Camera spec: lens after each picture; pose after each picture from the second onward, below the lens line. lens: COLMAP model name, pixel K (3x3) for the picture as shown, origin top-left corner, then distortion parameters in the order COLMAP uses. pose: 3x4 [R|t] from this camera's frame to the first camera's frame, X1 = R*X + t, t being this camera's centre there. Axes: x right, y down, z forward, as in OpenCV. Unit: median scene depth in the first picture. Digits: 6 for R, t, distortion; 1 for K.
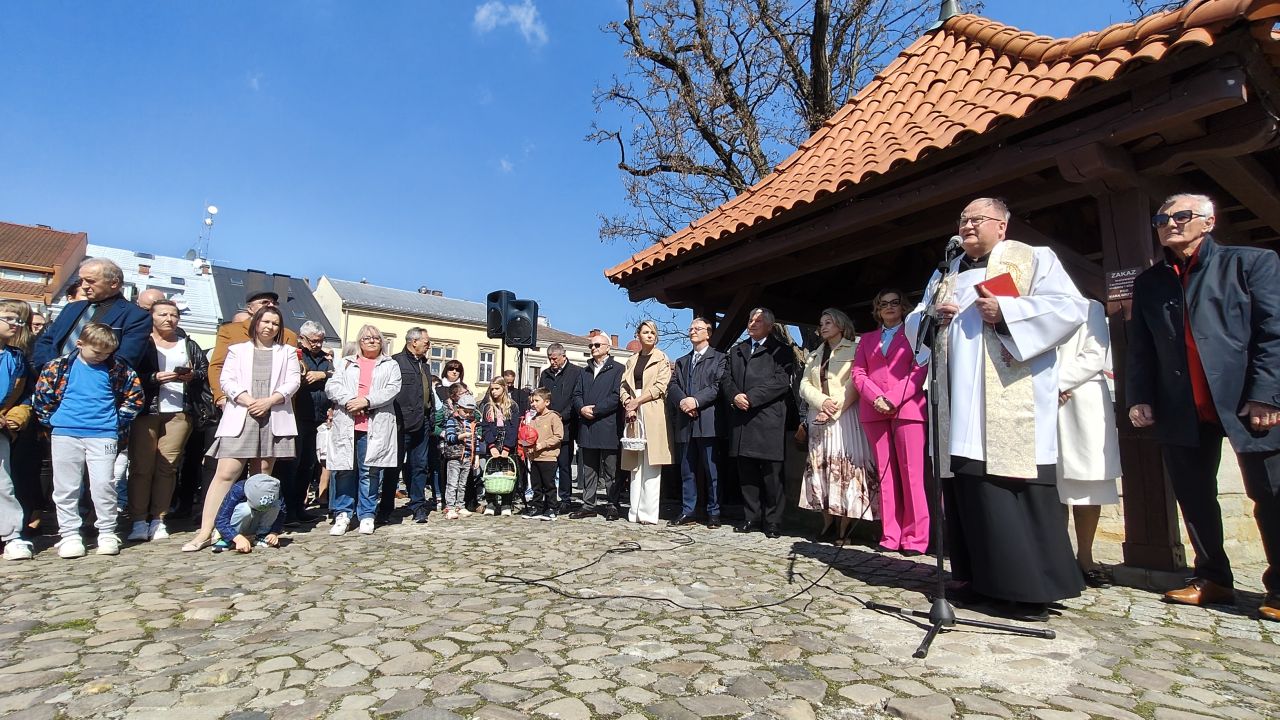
lens RADIAL K [[591.1, 0, 640.0], [0, 591.1, 360.0], [0, 0, 1]] dist [-0.002642, 0.000854]
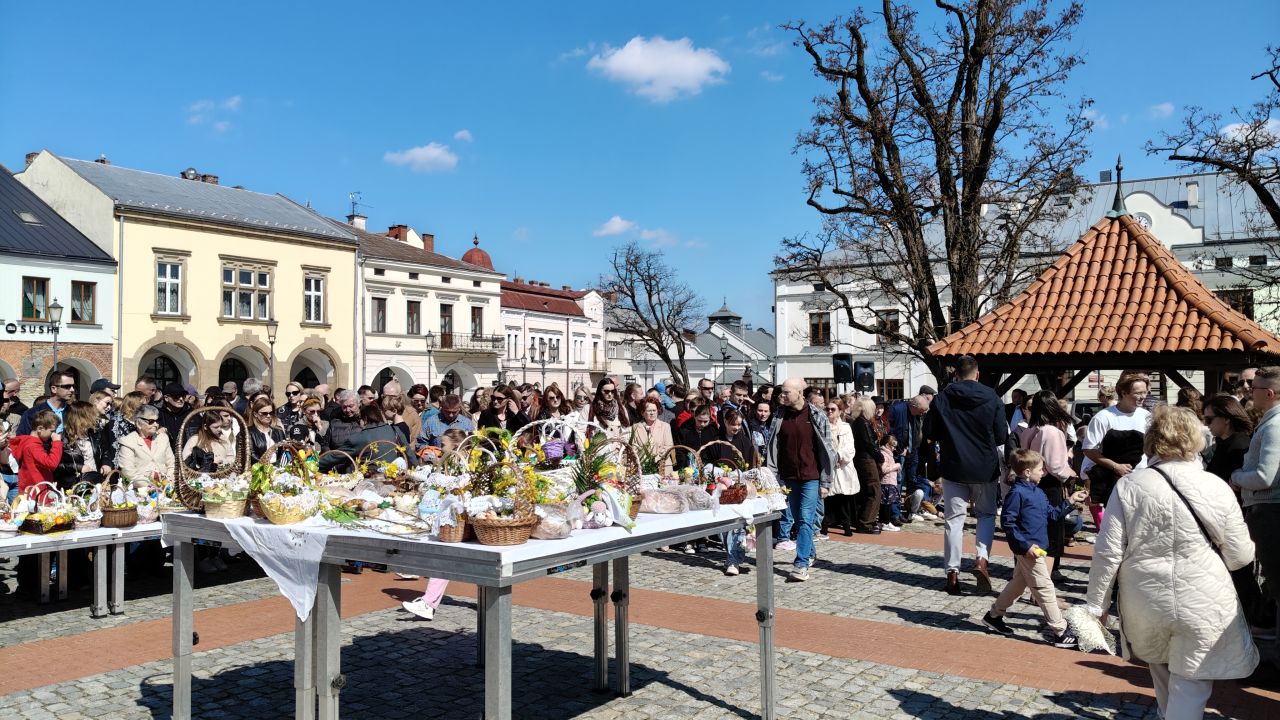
lens RADIAL K [[973.8, 0, 639.5], [0, 973.8, 367.5], [0, 0, 1]] dist [0.092574, -0.185415]
pose [[0.959600, -0.006412, 0.281294, -1.956365], [-0.028218, 0.992507, 0.118885, -0.491761], [-0.279949, -0.122020, 0.952229, -1.693506]]
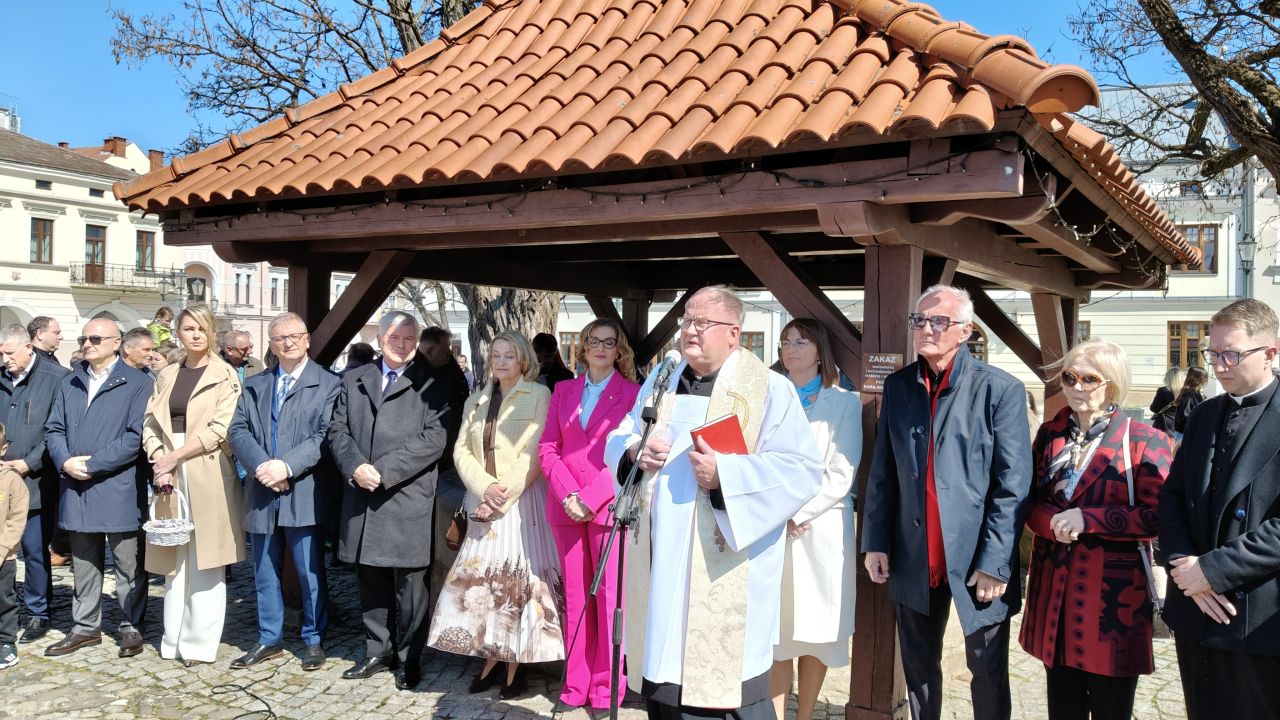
lens RADIAL K [[973.8, 0, 639.5], [0, 973.8, 367.5], [0, 0, 1]] dist [0.092574, -0.185415]
pose [[0.916891, 0.000945, 0.399136, 0.025927], [-0.066378, 0.986433, 0.150148, -0.187002], [-0.393578, -0.164164, 0.904514, -0.003946]]
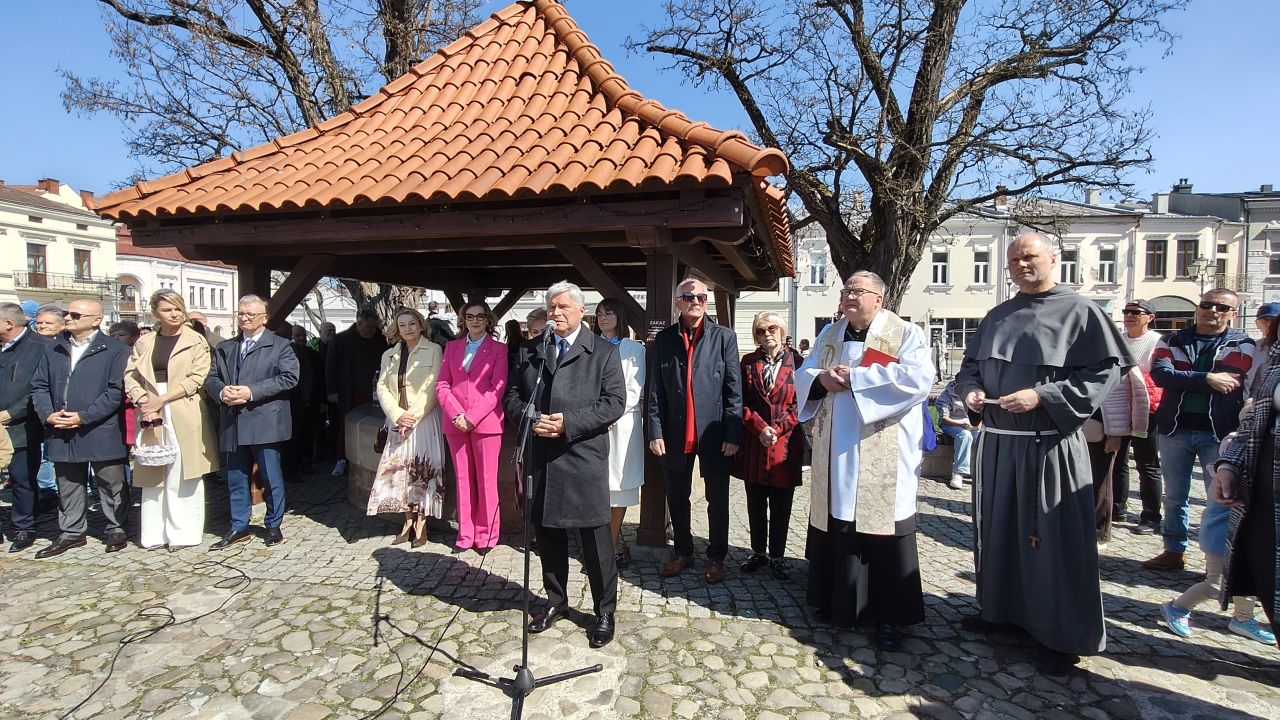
lens RADIAL K [[587.9, 0, 631.2], [0, 587.9, 357.8], [0, 0, 1]] dist [-0.001410, -0.000555]
pose [[0.765644, -0.026970, 0.642699, -0.019618], [-0.091287, 0.984454, 0.150060, -0.157795], [-0.636754, -0.173562, 0.751279, 0.048987]]
